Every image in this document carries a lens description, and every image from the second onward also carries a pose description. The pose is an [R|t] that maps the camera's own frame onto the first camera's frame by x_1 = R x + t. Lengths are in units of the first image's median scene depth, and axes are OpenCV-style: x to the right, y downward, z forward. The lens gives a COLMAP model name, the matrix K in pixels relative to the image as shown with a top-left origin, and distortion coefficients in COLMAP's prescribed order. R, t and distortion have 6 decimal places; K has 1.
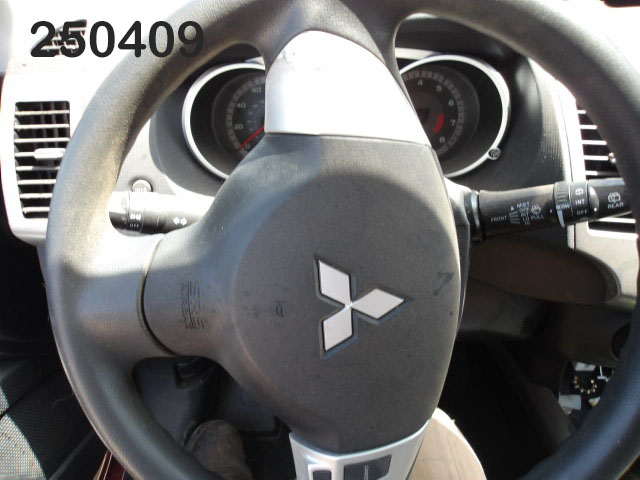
lens RADIAL K [[522.8, 0, 317.1], [0, 522.8, 242.0], [0, 0, 1]] dist [0.000935, 0.002629]
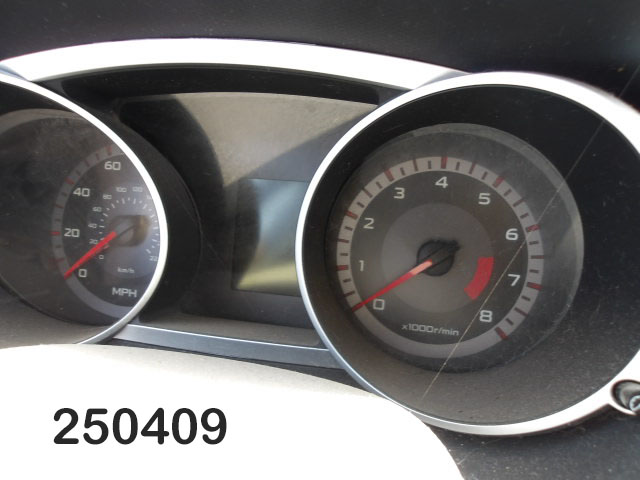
lens RADIAL K [[522.8, 0, 318.9], [0, 522.8, 240.4], [0, 0, 1]] dist [0.000935, 0.002629]
pose [[0.978258, 0.117403, -0.170961, 0.204165], [-0.158918, 0.954002, -0.254214, -0.147815], [0.133252, 0.275856, 0.951918, 0.665278]]
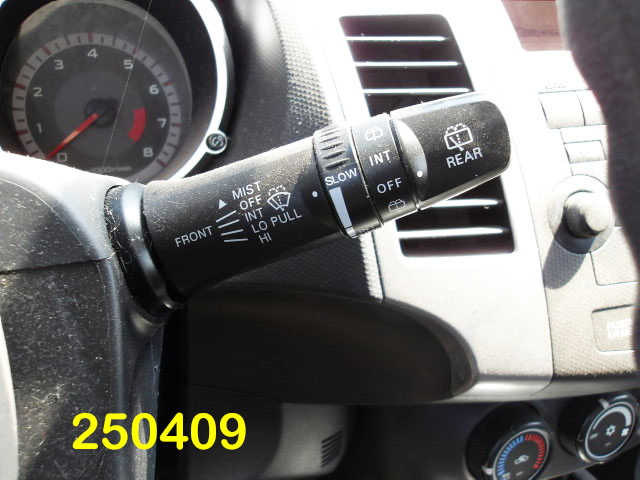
lens RADIAL K [[522.8, 0, 317.0], [0, 522.8, 241.4], [0, 0, 1]] dist [0.000935, 0.002629]
pose [[0.930130, -0.086420, 0.356918, 0.235418], [0.149867, 0.976625, -0.154087, 0.023622], [-0.335259, 0.196811, 0.921340, 0.498490]]
